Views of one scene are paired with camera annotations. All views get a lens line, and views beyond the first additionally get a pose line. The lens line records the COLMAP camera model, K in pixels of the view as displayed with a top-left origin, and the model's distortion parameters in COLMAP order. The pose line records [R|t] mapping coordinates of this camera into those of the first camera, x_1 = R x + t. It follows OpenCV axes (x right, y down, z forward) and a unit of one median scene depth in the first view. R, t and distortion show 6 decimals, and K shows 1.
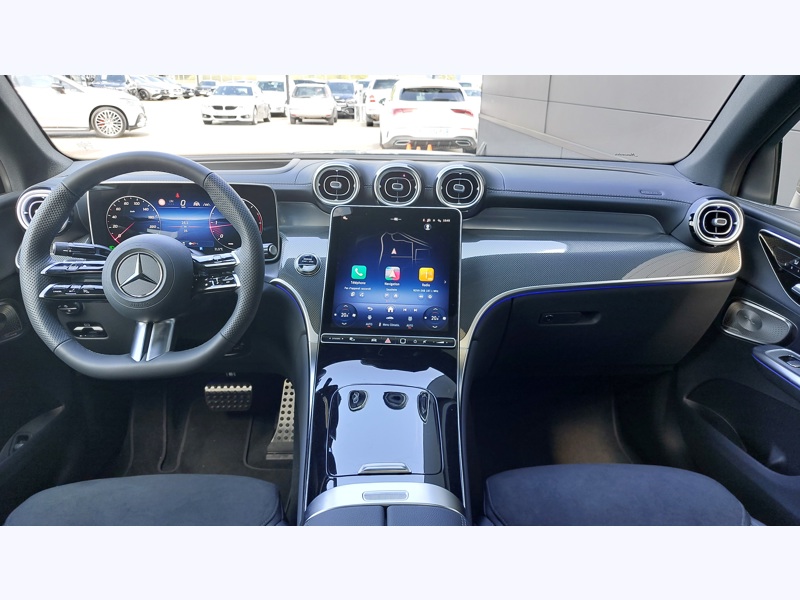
lens RADIAL K [[584.0, 0, 402.7], [0, 584.0, 305.3], [0, 0, 1]] dist [0.062903, -0.069381]
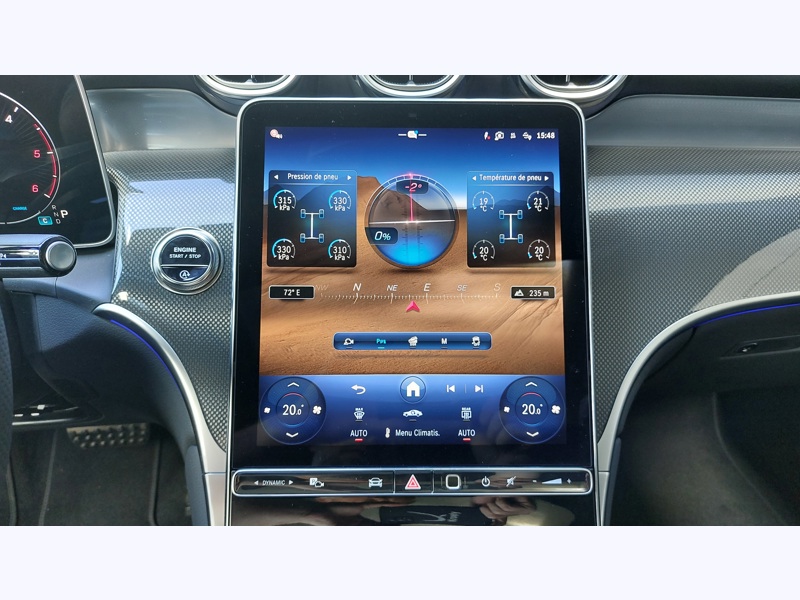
lens RADIAL K [[584.0, 0, 402.3], [0, 584.0, 304.5], [0, 0, 1]] dist [0.062903, -0.069381]
pose [[0.997079, -0.046055, 0.060933, -0.046081], [0.031423, 0.974464, 0.222334, -0.124876], [-0.069617, -0.219770, 0.973065, 0.606688]]
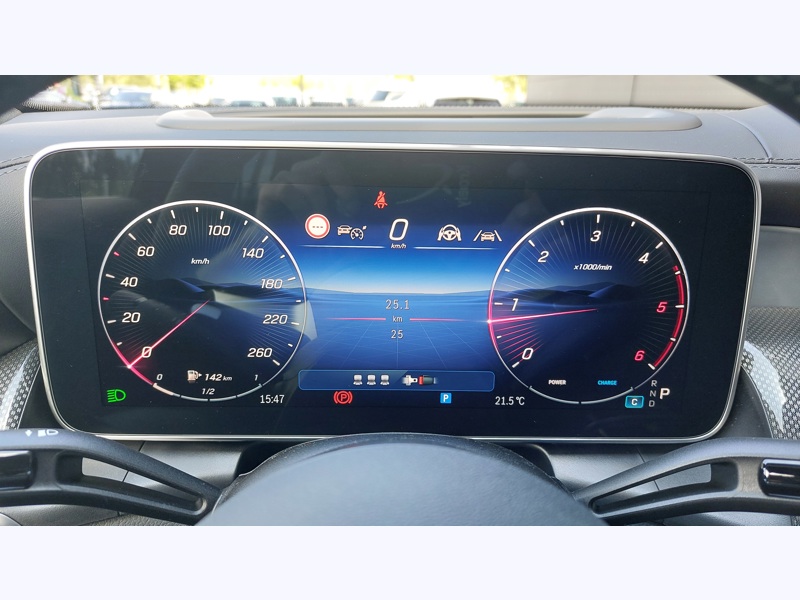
lens RADIAL K [[584.0, 0, 392.4], [0, 584.0, 305.3], [0, 0, 1]] dist [0.062903, -0.069381]
pose [[0.999726, 0.009960, -0.021186, -0.371135], [-0.010627, 0.999444, -0.031606, -0.133520], [0.020859, 0.031823, 0.999276, 0.752412]]
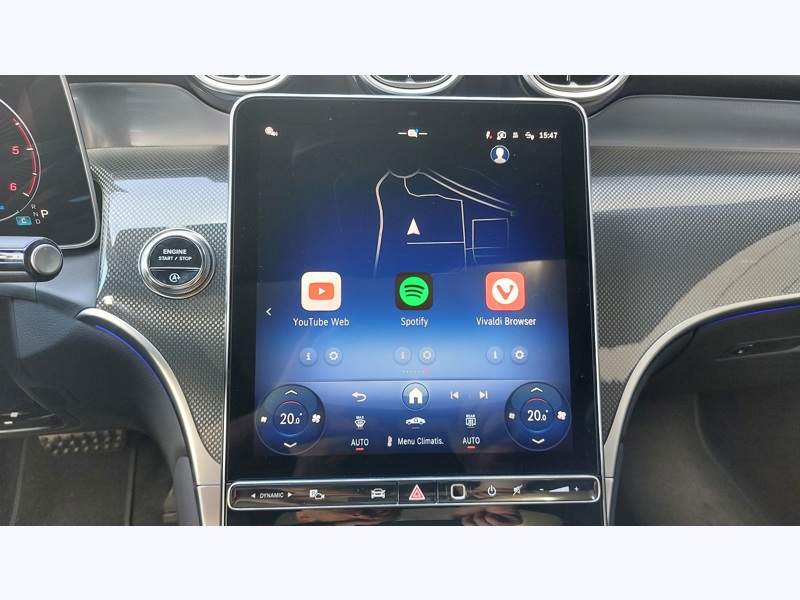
lens RADIAL K [[584.0, 0, 396.5], [0, 584.0, 301.5], [0, 0, 1]] dist [0.062903, -0.069381]
pose [[0.993721, -0.048913, 0.100630, -0.063621], [0.025483, 0.974688, 0.222114, -0.126514], [-0.108947, -0.218155, 0.969814, 0.620576]]
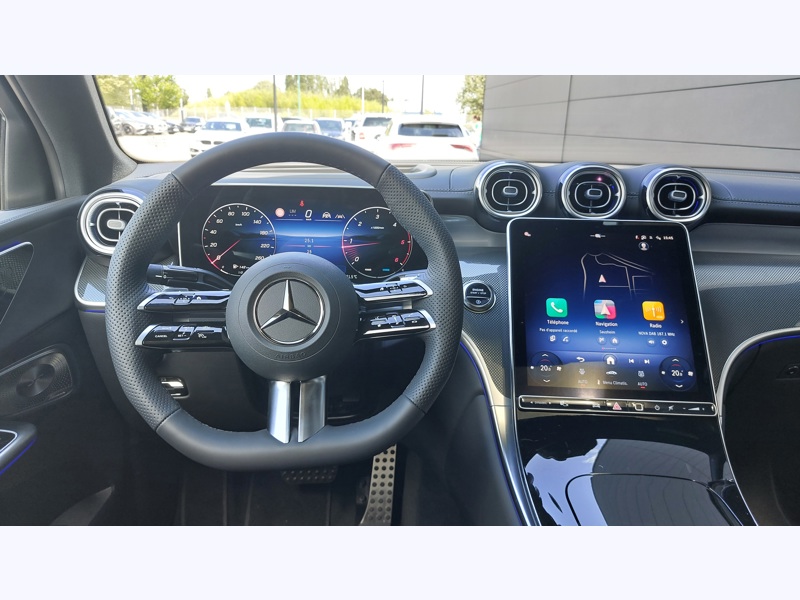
lens RADIAL K [[584.0, 0, 400.3], [0, 584.0, 304.9], [0, 0, 1]] dist [0.062903, -0.069381]
pose [[0.999397, 0.002020, 0.034674, -0.284532], [0.000173, 0.998006, -0.063125, -0.014266], [-0.034733, 0.063093, 0.997403, 0.276920]]
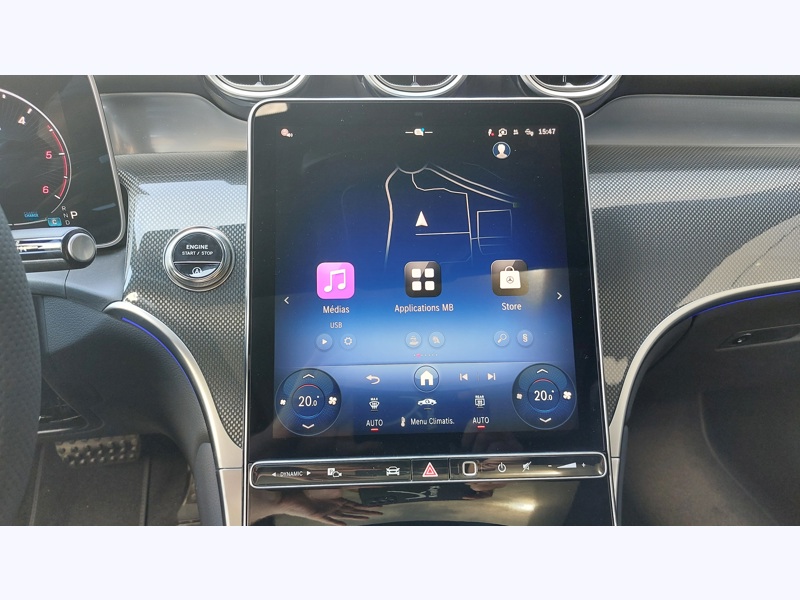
lens RADIAL K [[584.0, 0, 394.8], [0, 584.0, 302.1], [0, 0, 1]] dist [0.062903, -0.069381]
pose [[0.993794, -0.061940, 0.092400, -0.070681], [0.044418, 0.982500, 0.180886, -0.107514], [-0.101987, -0.175659, 0.979154, 0.597781]]
